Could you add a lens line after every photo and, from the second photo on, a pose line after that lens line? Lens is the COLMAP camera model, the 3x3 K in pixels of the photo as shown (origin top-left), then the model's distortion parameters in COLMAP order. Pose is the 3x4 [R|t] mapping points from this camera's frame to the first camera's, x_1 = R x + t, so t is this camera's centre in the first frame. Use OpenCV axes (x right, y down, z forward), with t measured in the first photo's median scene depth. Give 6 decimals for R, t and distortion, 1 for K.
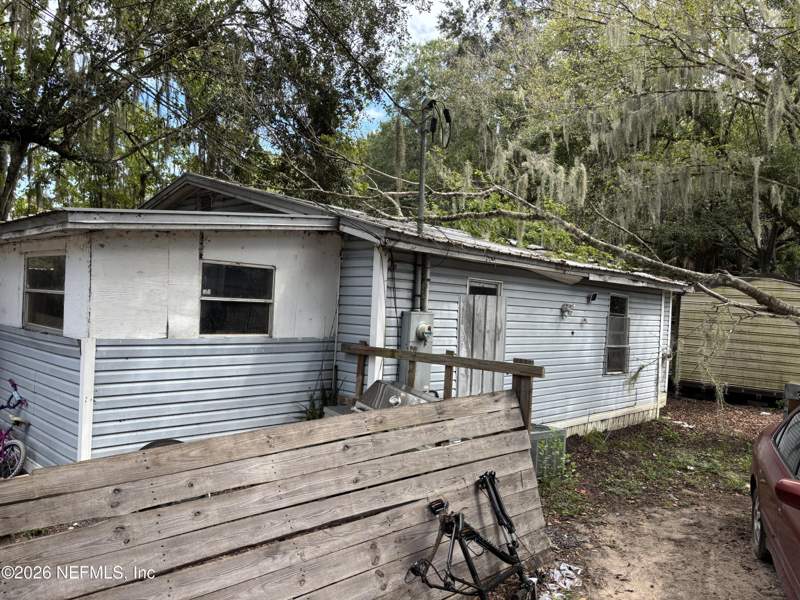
lens RADIAL K [[601.8, 0, 400.2], [0, 601.8, 301.2], [0, 0, 1]] dist [0.058053, 0.000623]
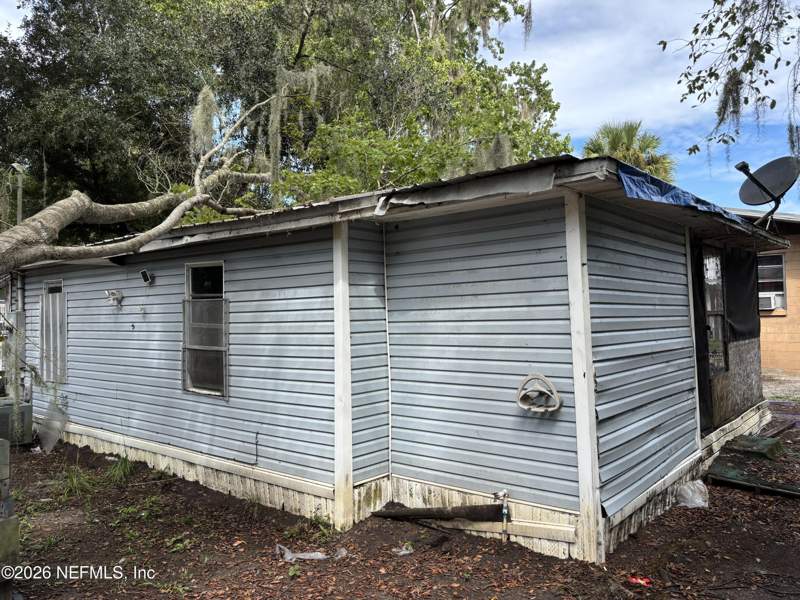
lens RADIAL K [[601.8, 0, 400.0], [0, 601.8, 299.0], [0, 0, 1]] dist [0.058053, 0.000623]
pose [[0.059259, -0.072232, -0.995626, 1.012692], [0.029503, 0.997070, -0.070581, 0.076722], [0.997807, -0.025192, 0.061217, 1.201780]]
